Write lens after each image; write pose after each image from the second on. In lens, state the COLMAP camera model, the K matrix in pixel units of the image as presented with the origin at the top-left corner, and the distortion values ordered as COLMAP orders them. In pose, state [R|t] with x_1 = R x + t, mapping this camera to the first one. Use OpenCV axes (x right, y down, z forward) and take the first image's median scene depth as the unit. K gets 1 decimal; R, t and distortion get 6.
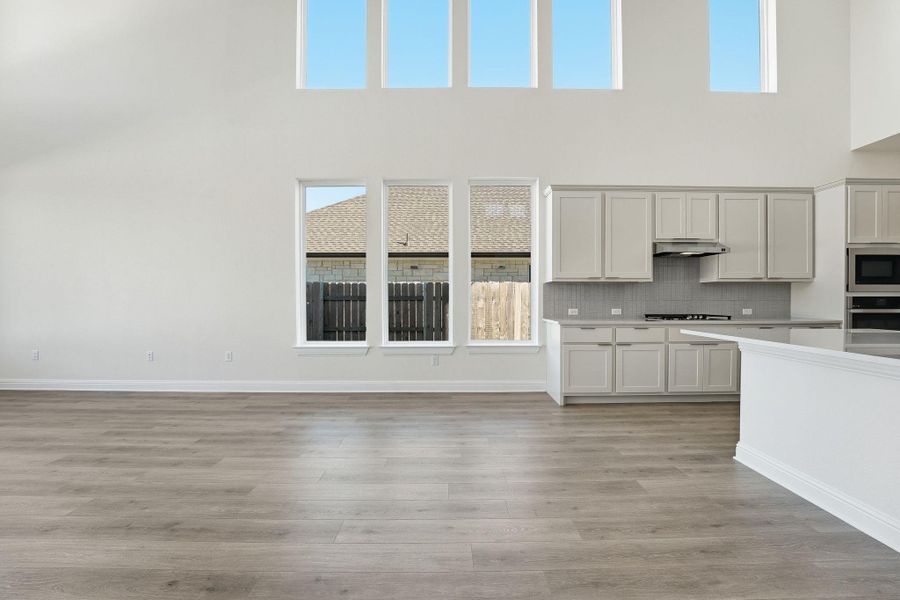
lens RADIAL K [[378.2, 0, 449.9], [0, 378.2, 298.4], [0, 0, 1]] dist [-0.023925, 0.000733]
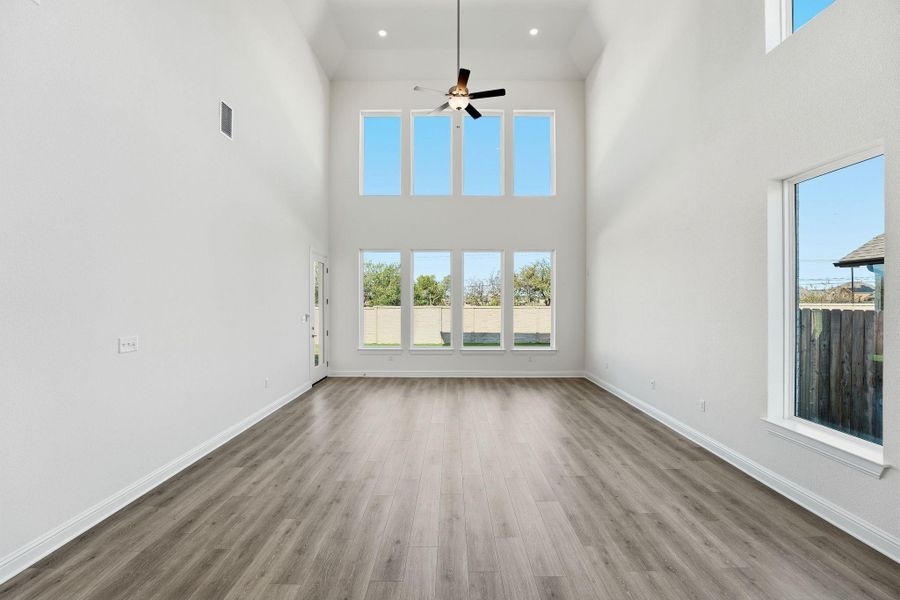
lens RADIAL K [[378.2, 0, 452.5], [0, 378.2, 301.4], [0, 0, 1]] dist [-0.023925, 0.000733]
pose [[-0.001766, 0.003040, -0.999994, 0.307527], [-0.015615, 0.999873, 0.003067, -0.091014], [0.999877, 0.015621, -0.001718, 0.469752]]
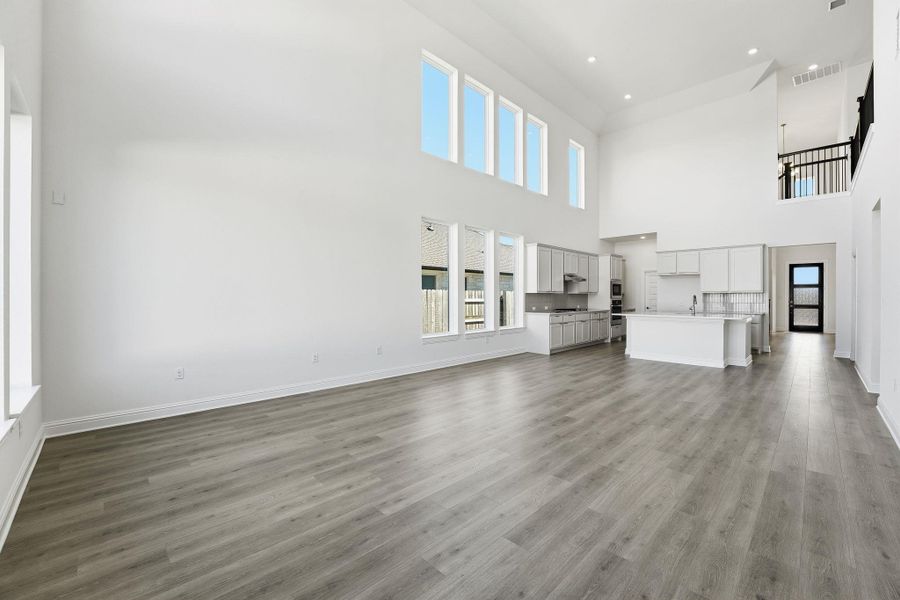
lens RADIAL K [[378.2, 0, 433.3], [0, 378.2, 299.7], [0, 0, 1]] dist [-0.023925, 0.000733]
pose [[0.724458, -0.003306, 0.689311, -1.505473], [0.010706, 0.999922, -0.006456, -0.002561], [-0.689236, 0.012057, 0.724437, -0.031005]]
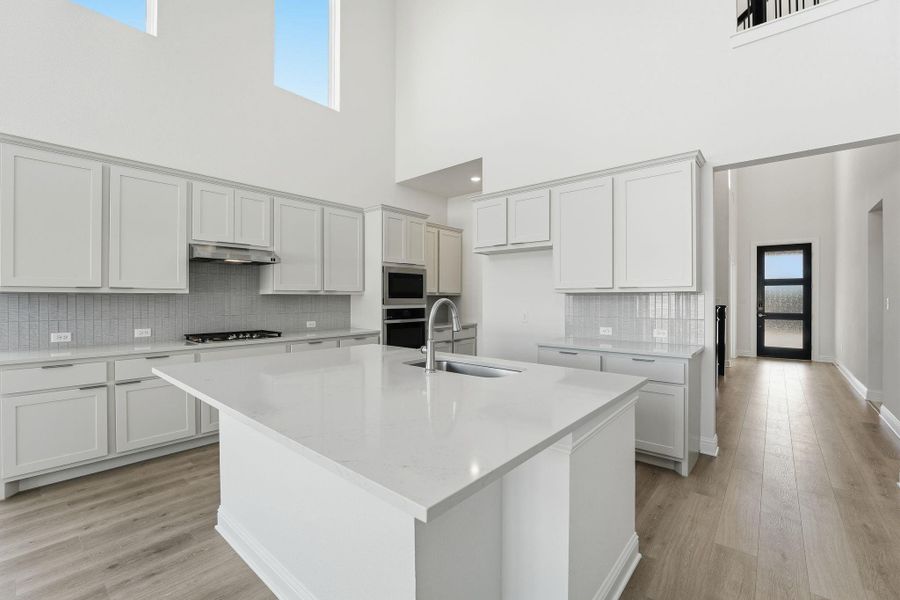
lens RADIAL K [[378.2, 0, 453.8], [0, 378.2, 298.0], [0, 0, 1]] dist [-0.023925, 0.000733]
pose [[0.658543, 0.001132, 0.752542, 0.327758], [0.010776, 0.999882, -0.010934, -0.021499], [-0.752466, 0.015310, 0.658453, 0.072894]]
